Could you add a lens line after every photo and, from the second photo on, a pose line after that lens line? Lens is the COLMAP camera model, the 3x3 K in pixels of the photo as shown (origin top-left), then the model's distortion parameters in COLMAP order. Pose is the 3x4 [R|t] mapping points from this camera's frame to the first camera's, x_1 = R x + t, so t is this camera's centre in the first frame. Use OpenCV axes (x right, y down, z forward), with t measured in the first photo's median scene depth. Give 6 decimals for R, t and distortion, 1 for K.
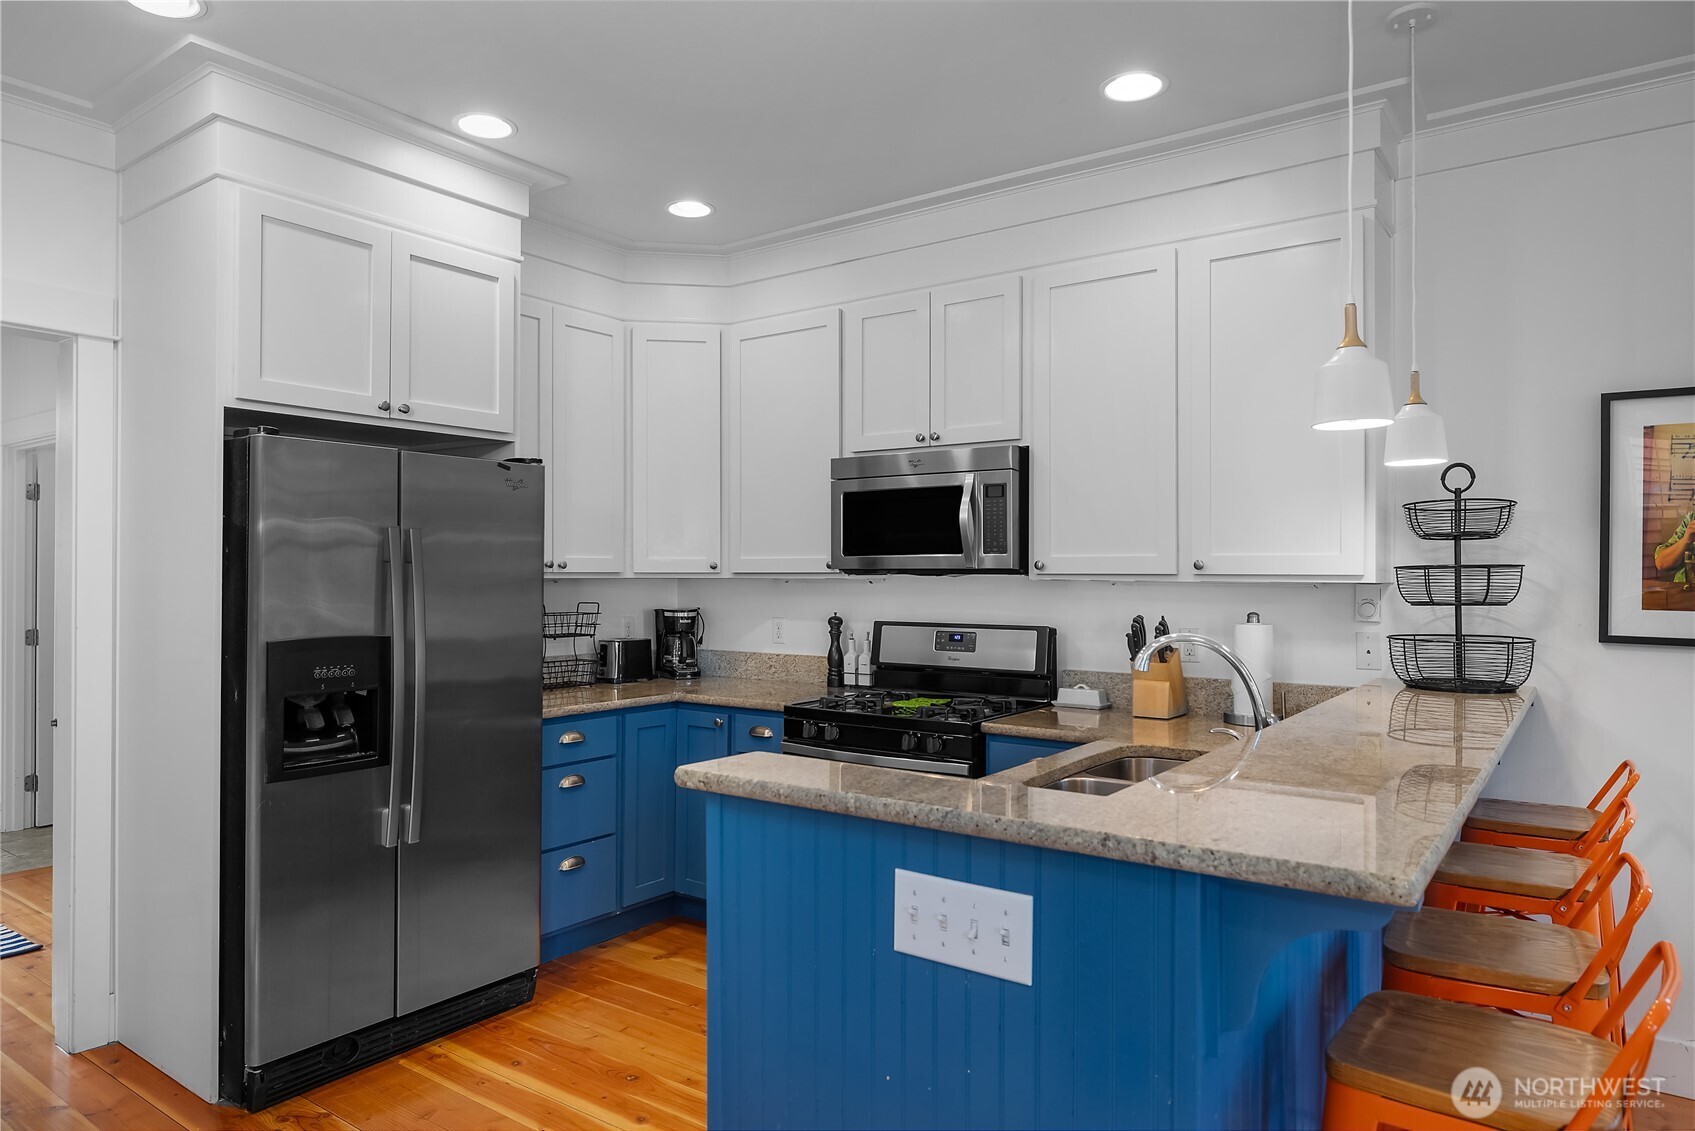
lens RADIAL K [[1066.8, 0, 842.6], [0, 1066.8, 556.8], [0, 0, 1]] dist [-0.001952, -0.006347]
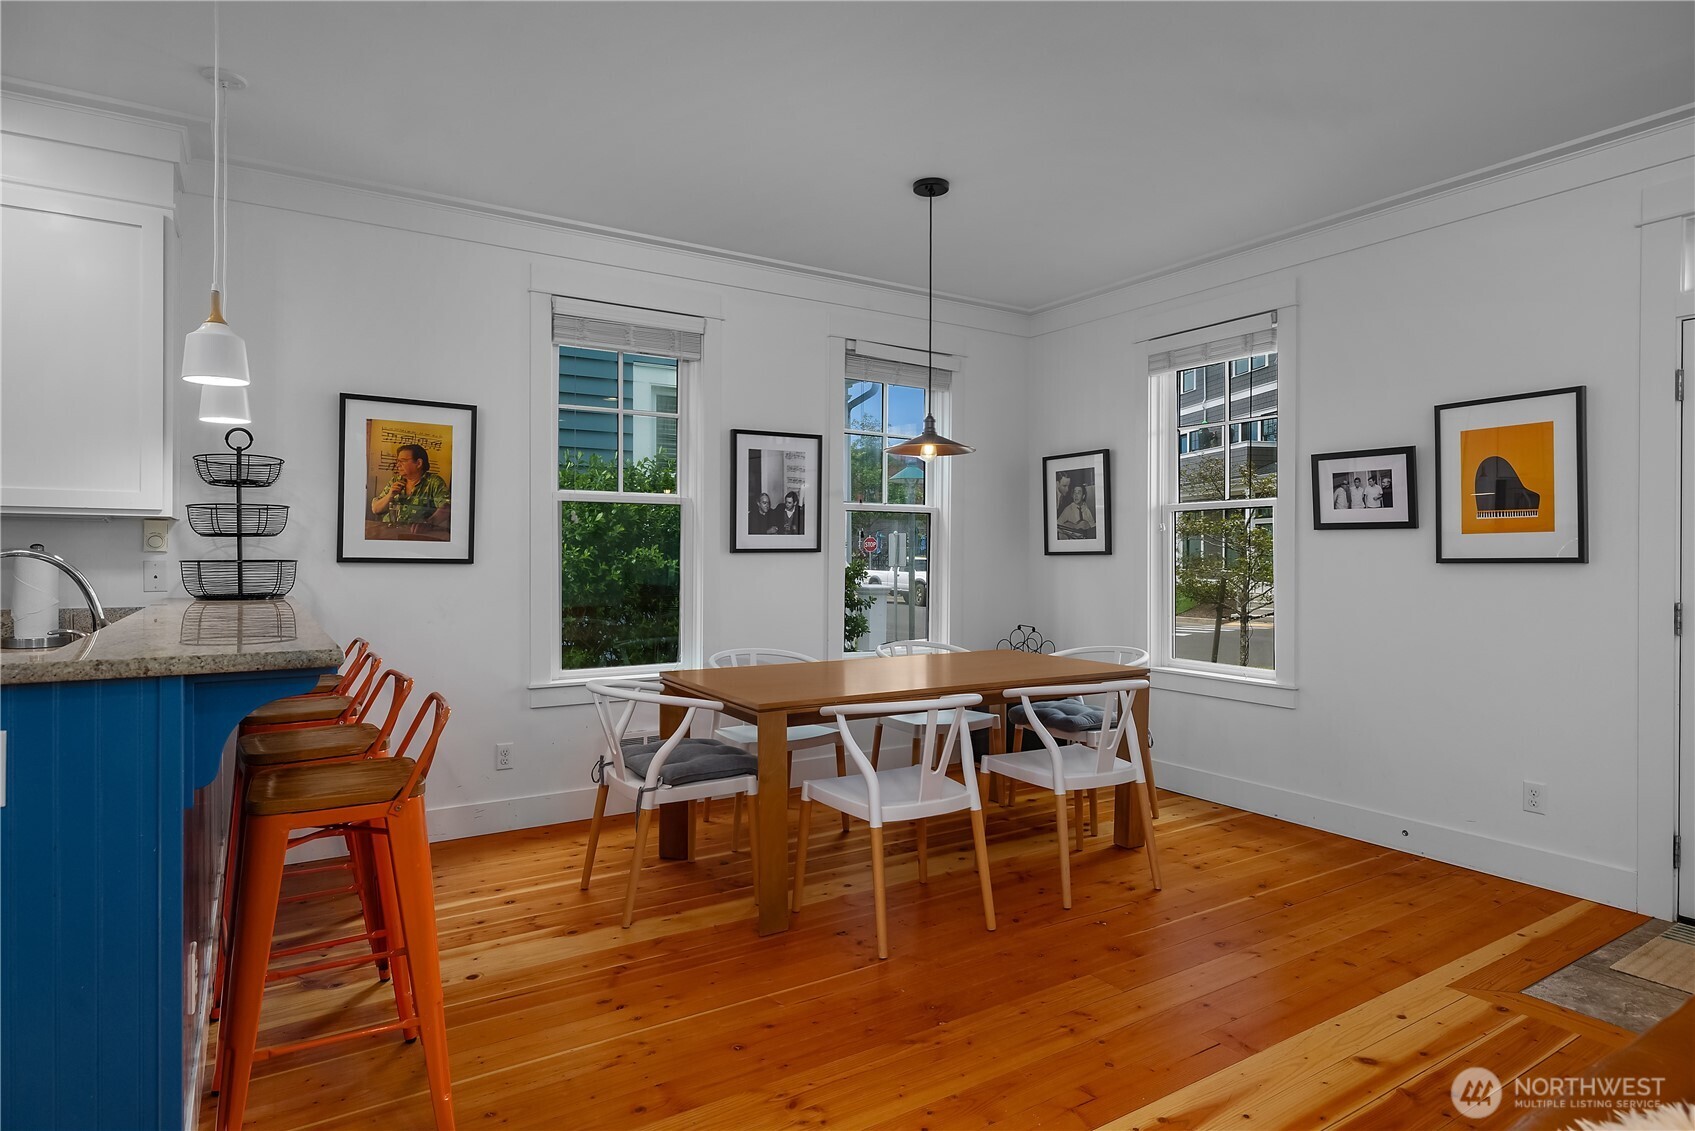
lens RADIAL K [[904.1, 0, 840.9], [0, 904.1, 558.9], [0, 0, 1]] dist [-0.001084, 0.001587]
pose [[0.365767, -0.004892, 0.930694, -0.176266], [-0.018848, 0.999742, 0.012662, 0.042809], [-0.930516, -0.022173, 0.365581, -0.091329]]
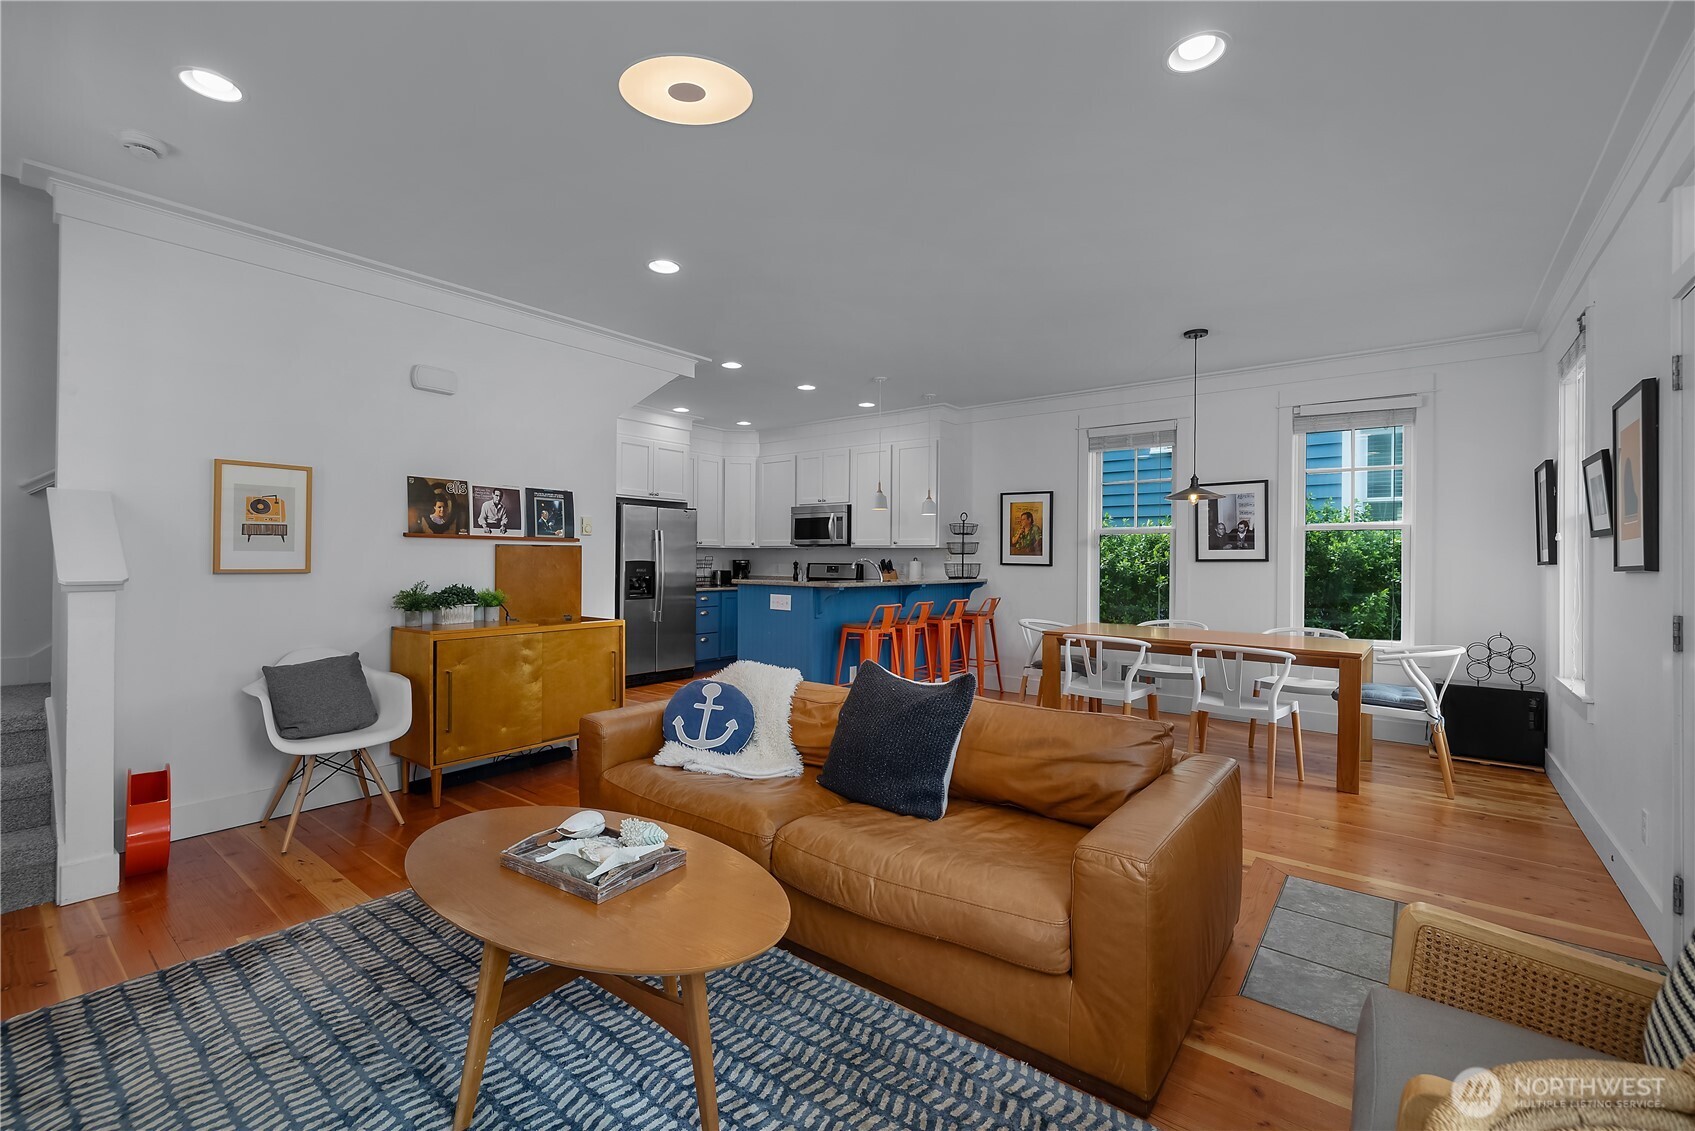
lens RADIAL K [[713.0, 0, 832.4], [0, 713.0, 556.9], [0, 0, 1]] dist [-0.001668, 0.000254]
pose [[0.998810, 0.006647, -0.048320, 0.254552], [-0.006021, 0.999896, 0.013098, 0.024878], [0.048402, -0.012792, 0.998746, -1.236882]]
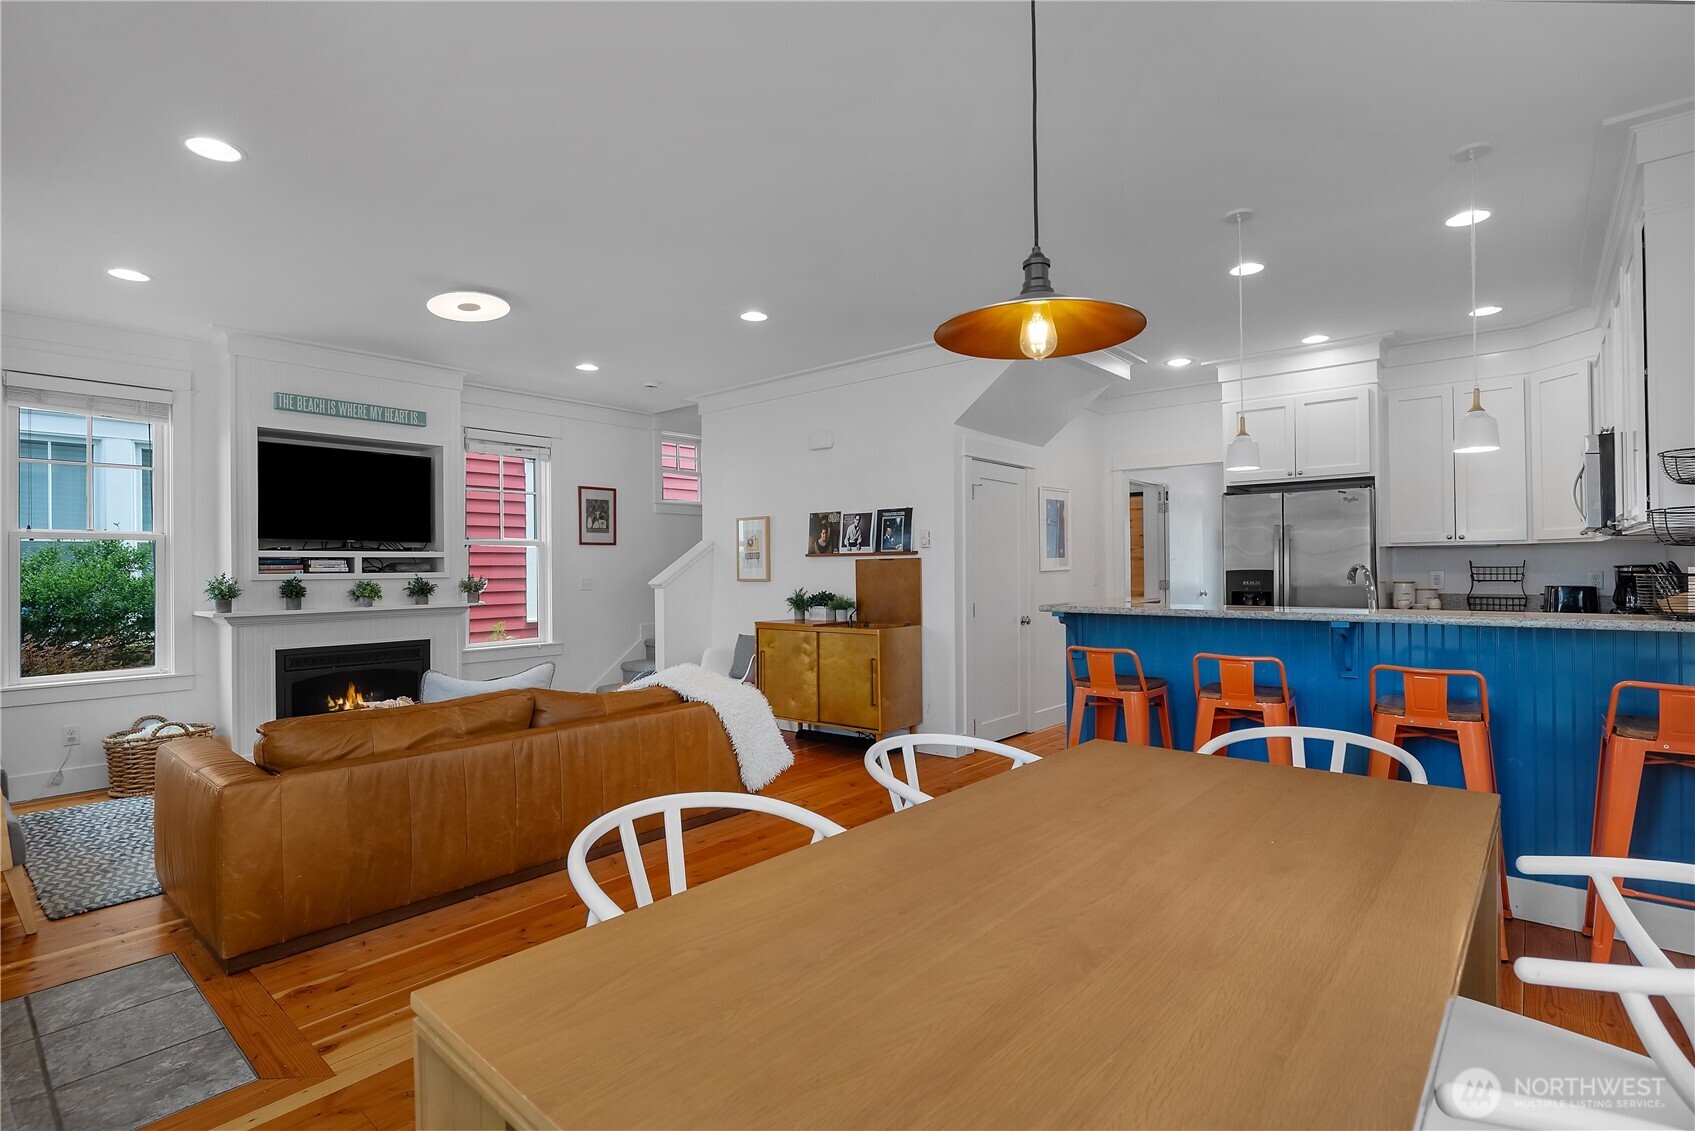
lens RADIAL K [[780.4, 0, 860.3], [0, 780.4, 563.4], [0, 0, 1]] dist [-0.020508, 0.002349]
pose [[-0.052819, -0.006641, -0.998582, 1.318448], [0.025307, 0.999648, -0.007987, 0.045381], [0.998283, -0.025693, -0.052632, 0.137422]]
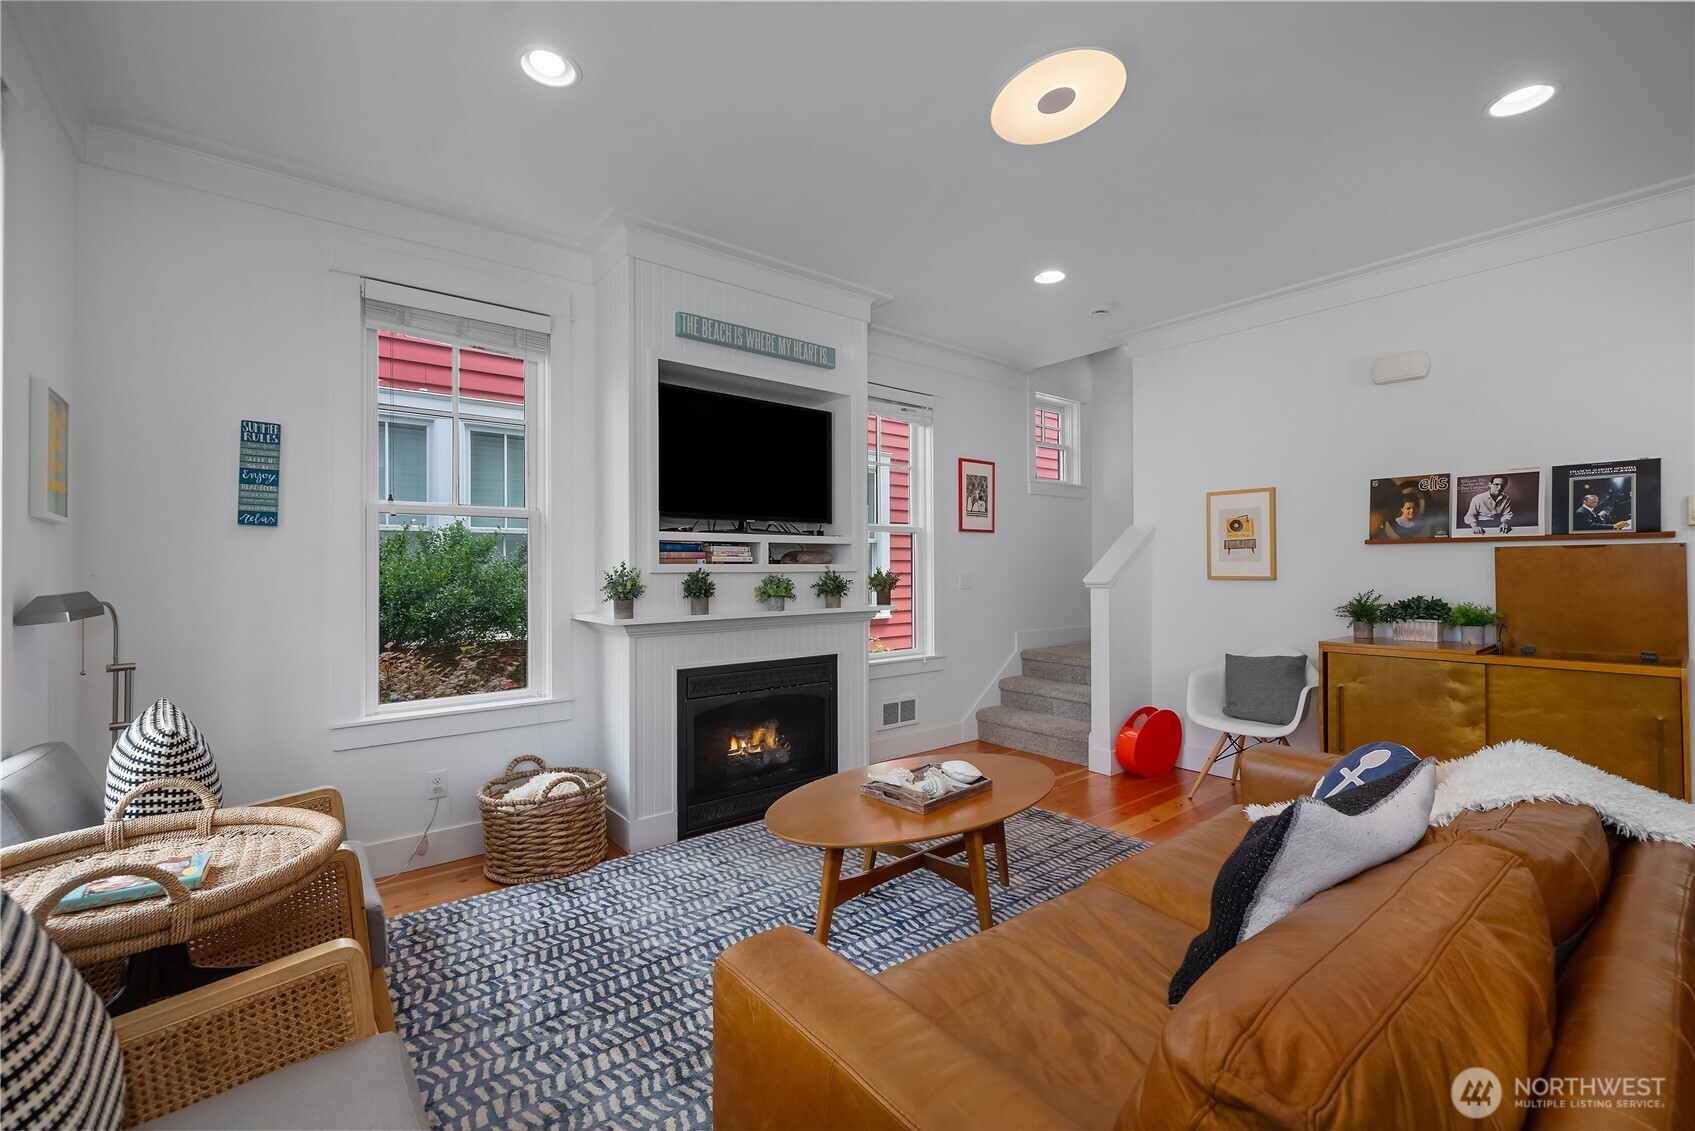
lens RADIAL K [[713.0, 0, 842.8], [0, 713.0, 564.0], [0, 0, 1]] dist [-0.001668, 0.000254]
pose [[-0.255815, -0.006356, -0.966705, 0.786645], [0.018383, 0.999766, -0.011438, 0.040682], [0.966551, -0.020697, -0.255638, -0.598969]]
